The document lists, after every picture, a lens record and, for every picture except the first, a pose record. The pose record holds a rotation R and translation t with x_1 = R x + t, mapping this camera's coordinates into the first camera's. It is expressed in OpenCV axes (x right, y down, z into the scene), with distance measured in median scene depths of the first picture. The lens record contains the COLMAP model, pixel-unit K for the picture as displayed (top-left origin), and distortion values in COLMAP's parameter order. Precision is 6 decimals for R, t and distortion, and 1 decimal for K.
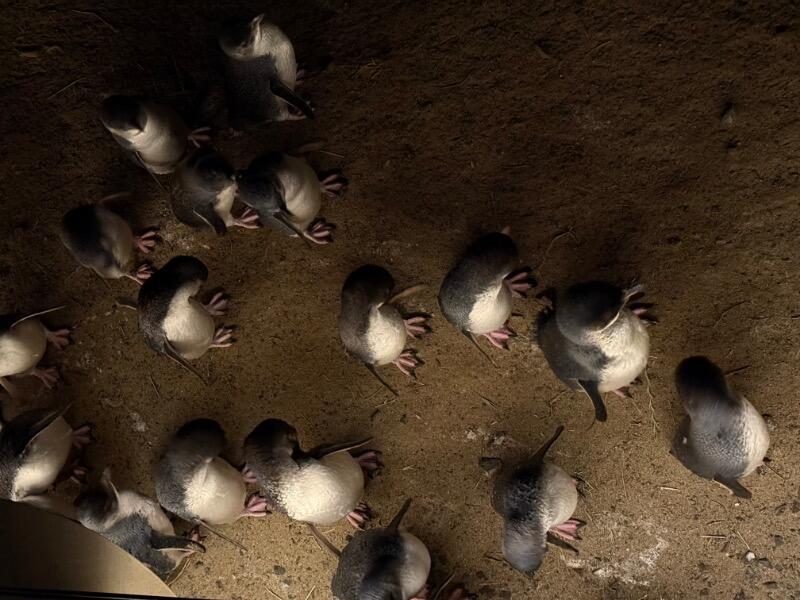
lens RADIAL K [[1115.3, 0, 398.6], [0, 1115.3, 306.8], [0, 0, 1]] dist [0.074707, 0.000000]
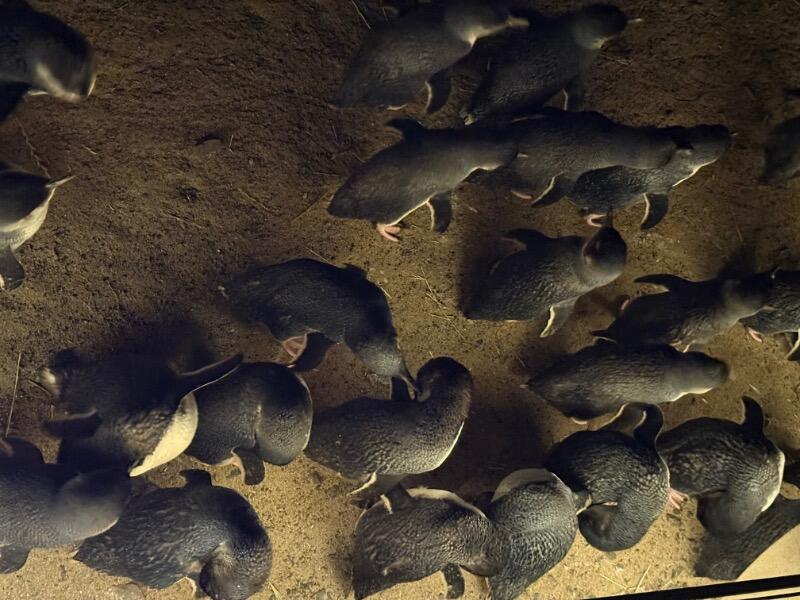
lens RADIAL K [[1115.3, 0, 398.9], [0, 1115.3, 293.2], [0, 0, 1]] dist [0.074707, 0.000000]
pose [[0.612300, 0.084065, 0.786143, -0.980910], [-0.076811, 0.995953, -0.046675, 0.064692], [-0.786885, -0.031805, 0.616279, 0.530880]]
